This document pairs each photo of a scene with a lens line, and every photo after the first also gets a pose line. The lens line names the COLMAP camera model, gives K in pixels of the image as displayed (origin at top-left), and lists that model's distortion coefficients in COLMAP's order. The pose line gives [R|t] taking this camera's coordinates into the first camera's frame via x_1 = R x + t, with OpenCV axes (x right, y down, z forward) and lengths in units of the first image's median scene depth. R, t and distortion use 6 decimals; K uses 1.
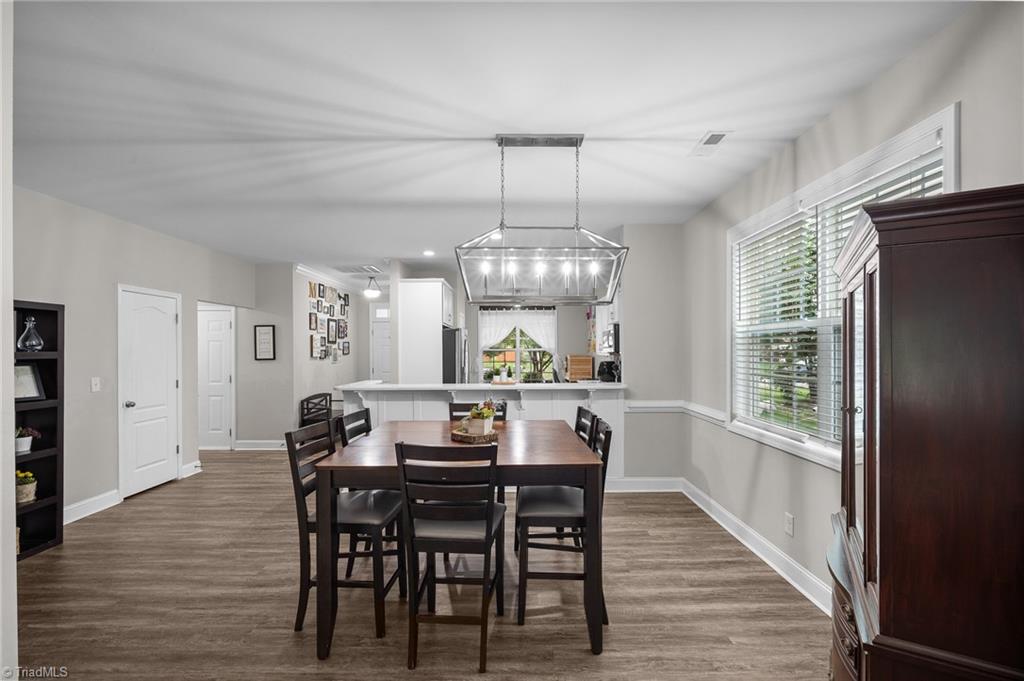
lens RADIAL K [[459.2, 0, 513.8], [0, 459.2, 339.5], [0, 0, 1]] dist [-0.010127, 0.003249]
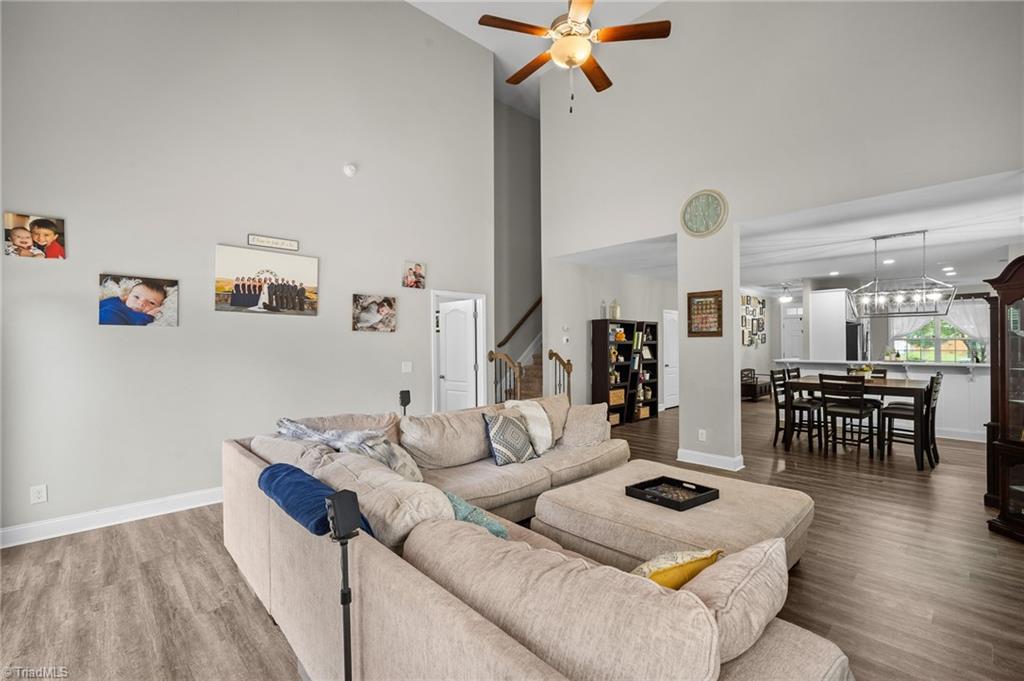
lens RADIAL K [[459.2, 0, 505.0], [0, 459.2, 341.1], [0, 0, 1]] dist [-0.010127, 0.003249]
pose [[0.690464, -0.005183, -0.723348, 0.117563], [0.021601, 0.999676, 0.013456, -0.010479], [0.723044, -0.024916, 0.690353, -0.634194]]
